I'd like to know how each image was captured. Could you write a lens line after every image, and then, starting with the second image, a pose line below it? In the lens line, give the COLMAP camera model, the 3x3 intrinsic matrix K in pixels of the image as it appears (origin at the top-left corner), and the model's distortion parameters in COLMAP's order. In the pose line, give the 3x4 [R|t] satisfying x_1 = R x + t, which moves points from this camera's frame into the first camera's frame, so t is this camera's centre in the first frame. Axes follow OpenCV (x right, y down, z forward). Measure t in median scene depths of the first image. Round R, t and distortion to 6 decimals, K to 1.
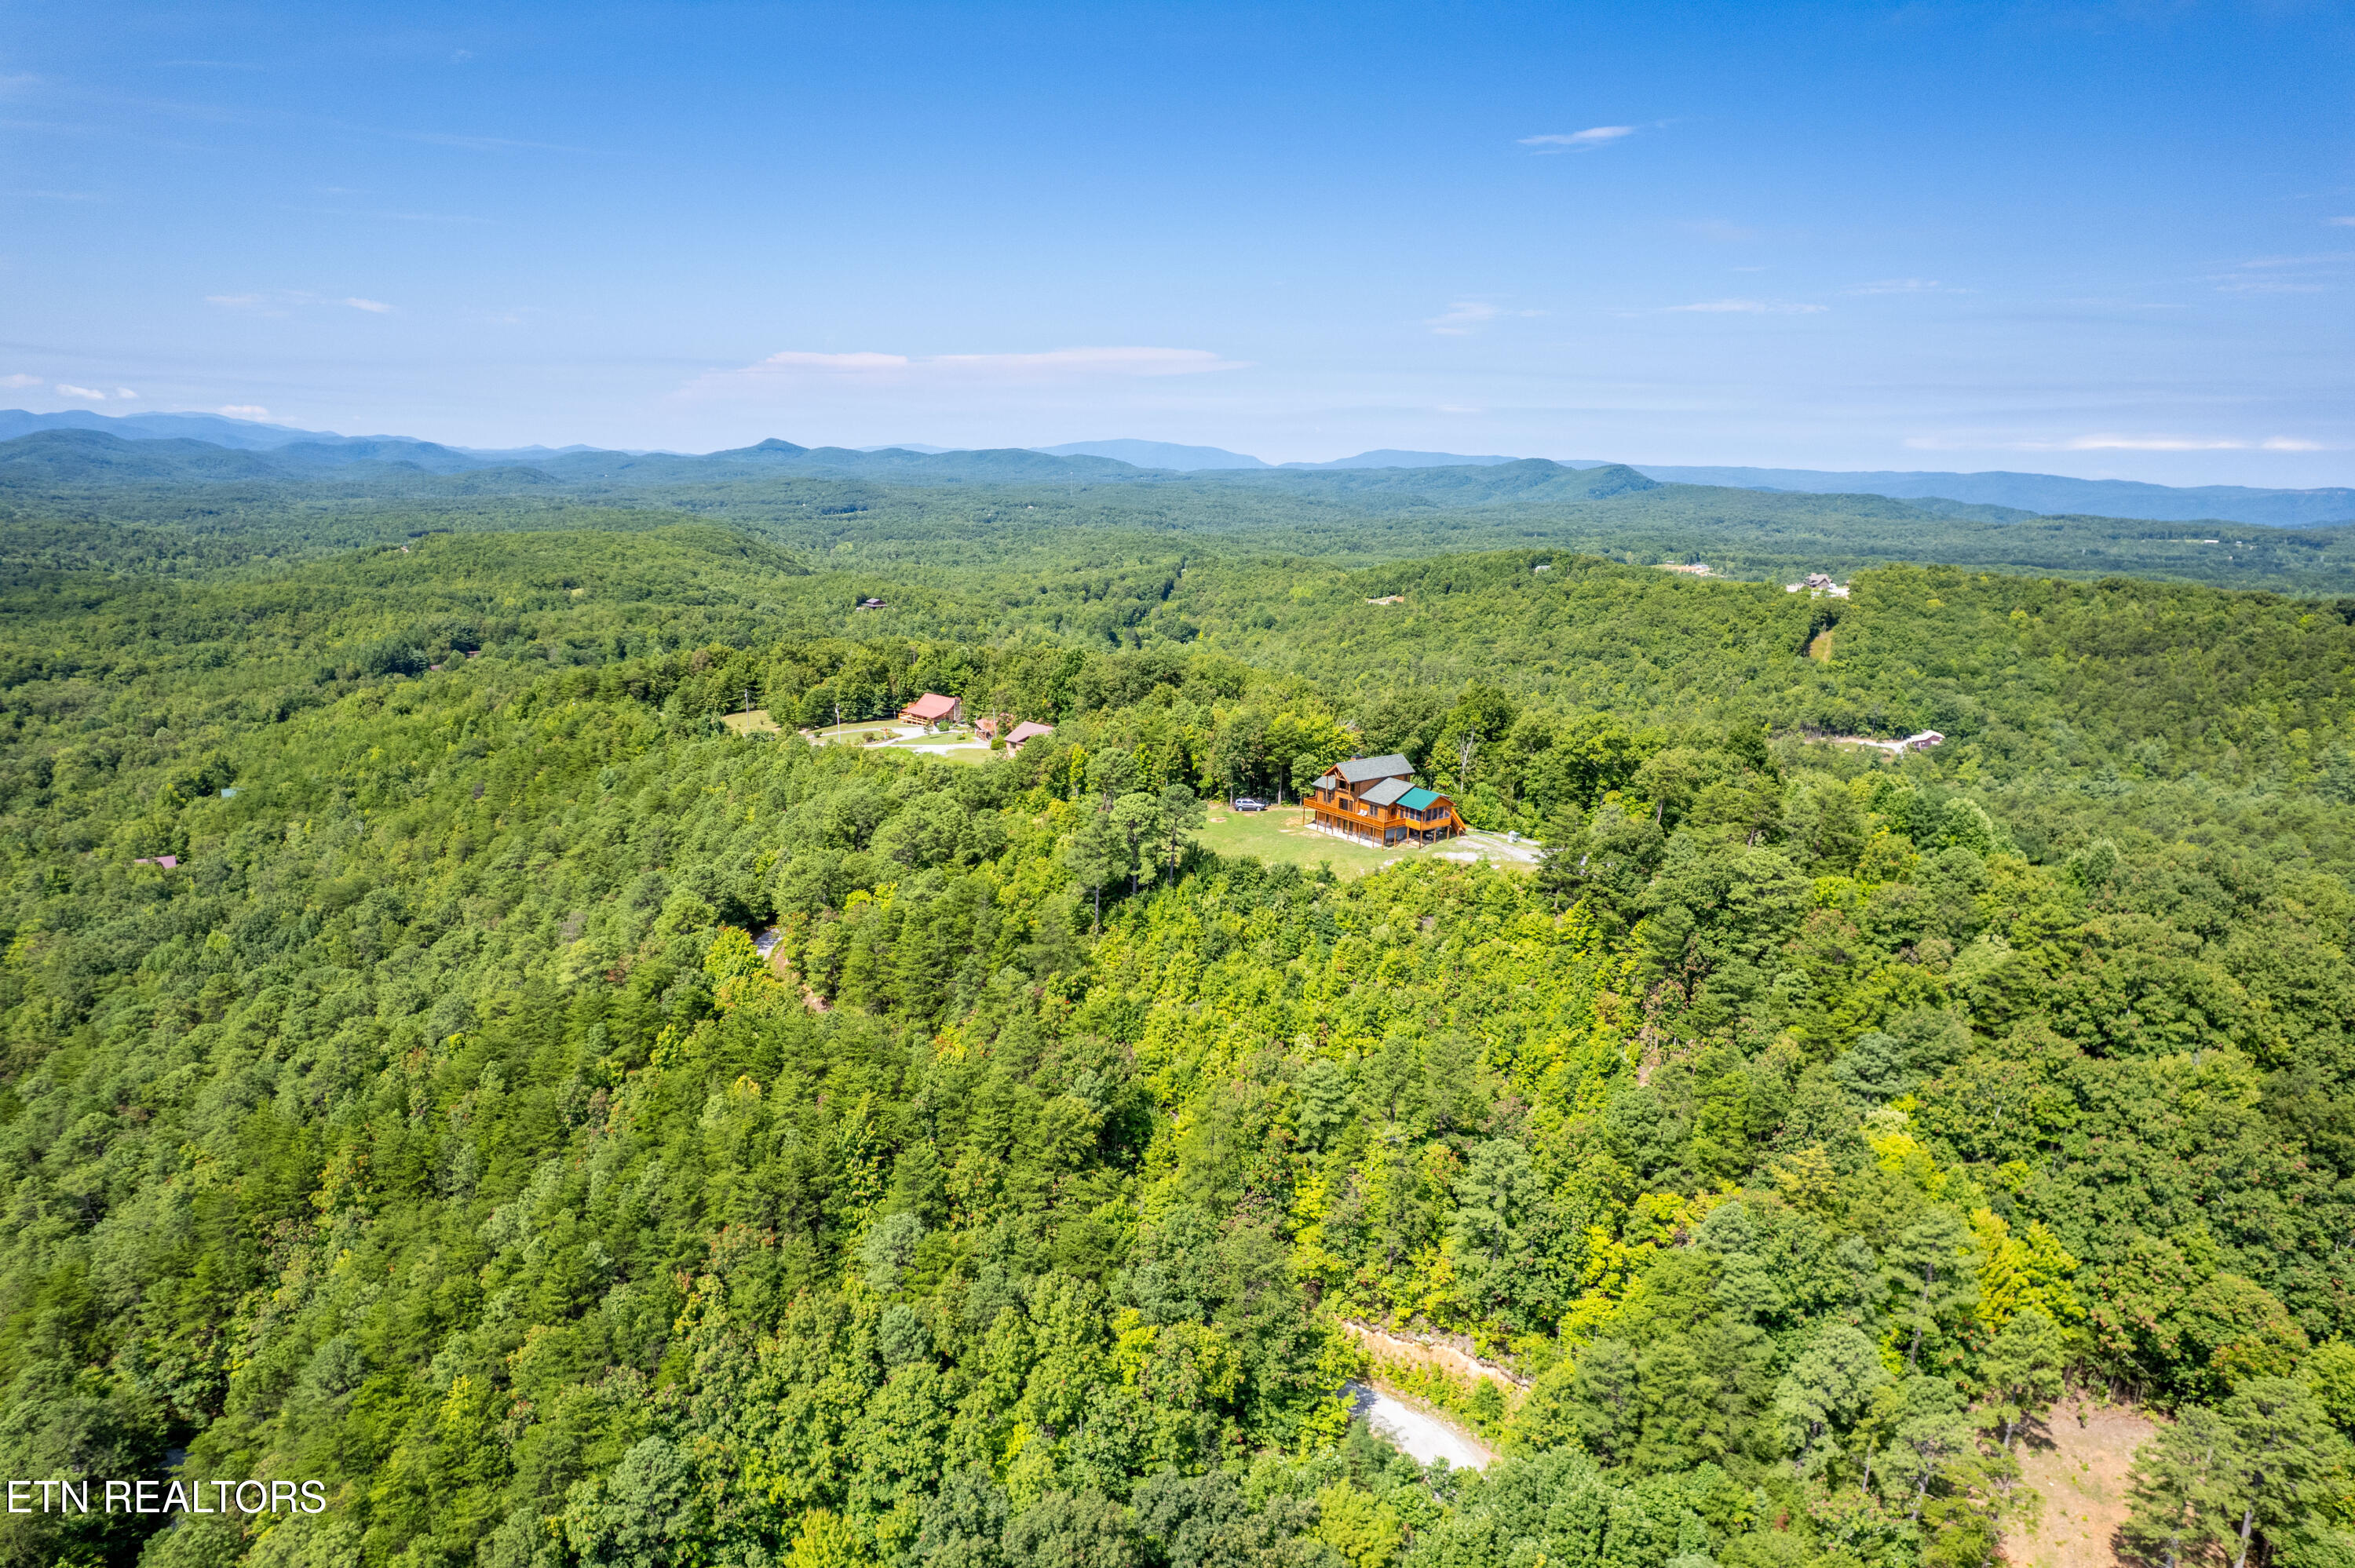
lens RADIAL K [[1499.7, 0, 1177.5], [0, 1499.7, 784.0], [0, 0, 1]] dist [-0.087328, 0.080415]
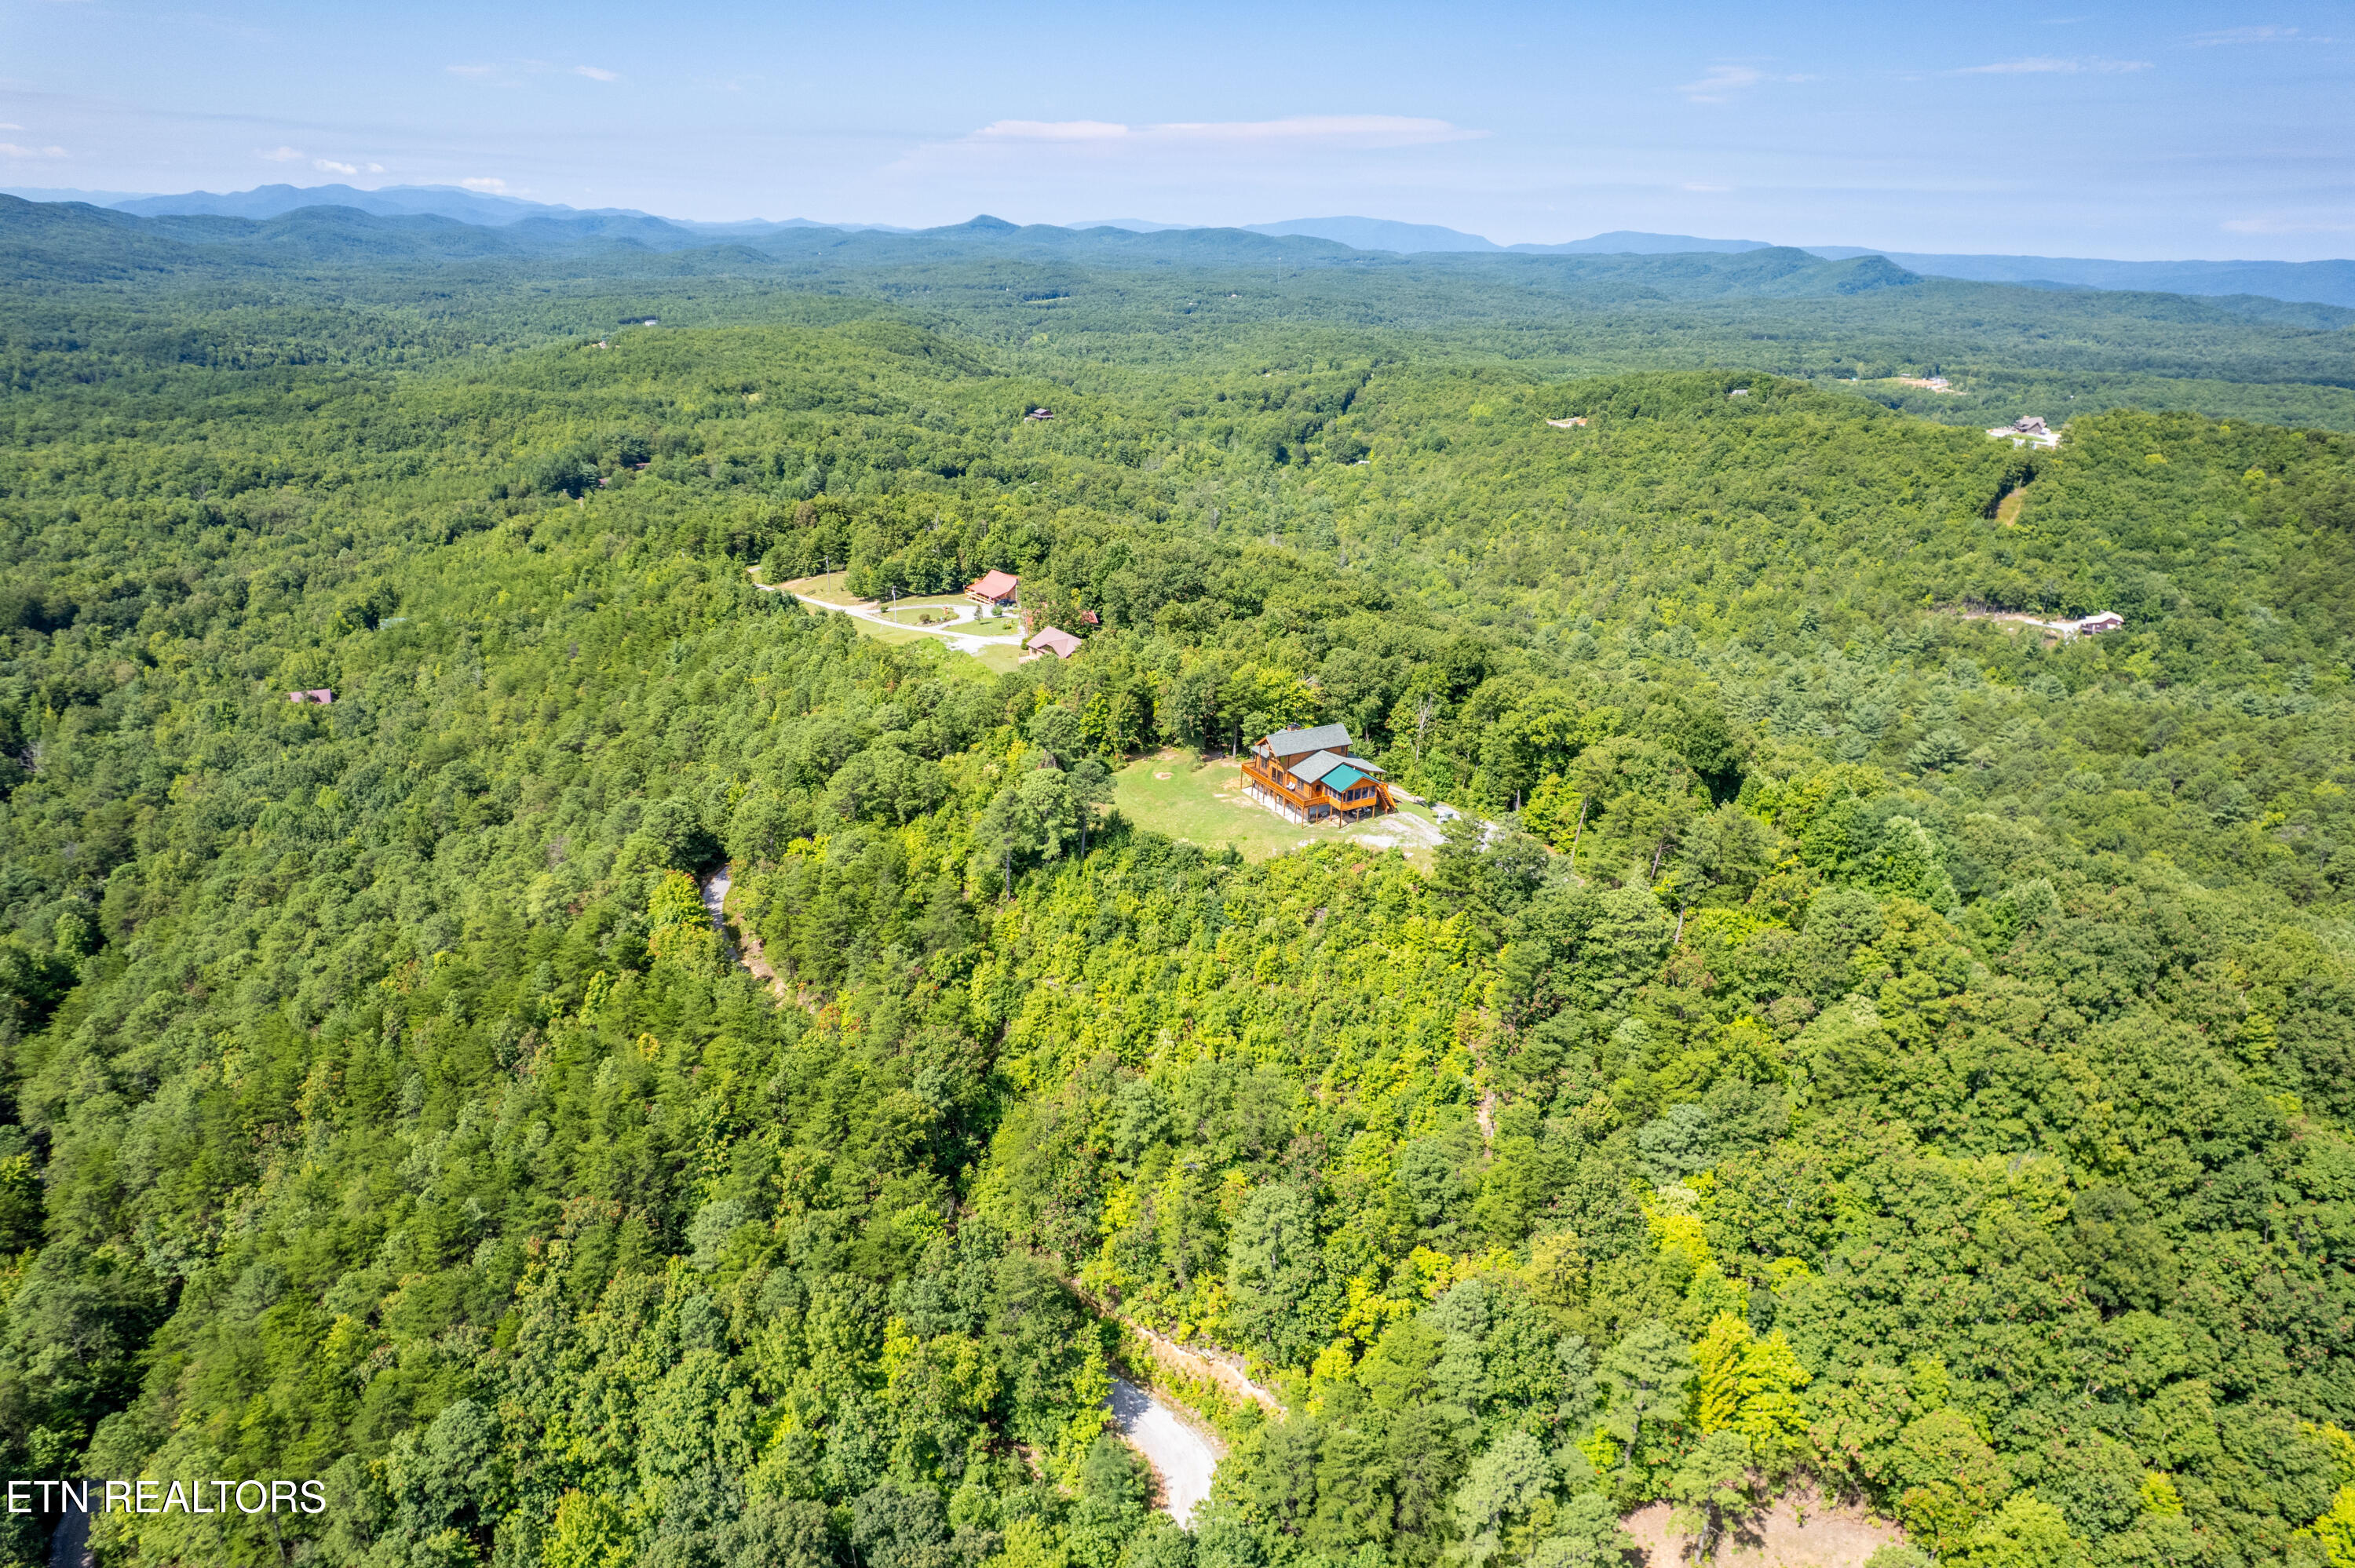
lens RADIAL K [[1499.7, 0, 1177.5], [0, 1499.7, 784.0], [0, 0, 1]] dist [-0.087328, 0.080415]
pose [[0.990191, 0.053677, -0.129001, 0.160631], [-0.035411, 0.989528, 0.139929, -0.107736], [0.135161, -0.133988, 0.981722, 0.007239]]
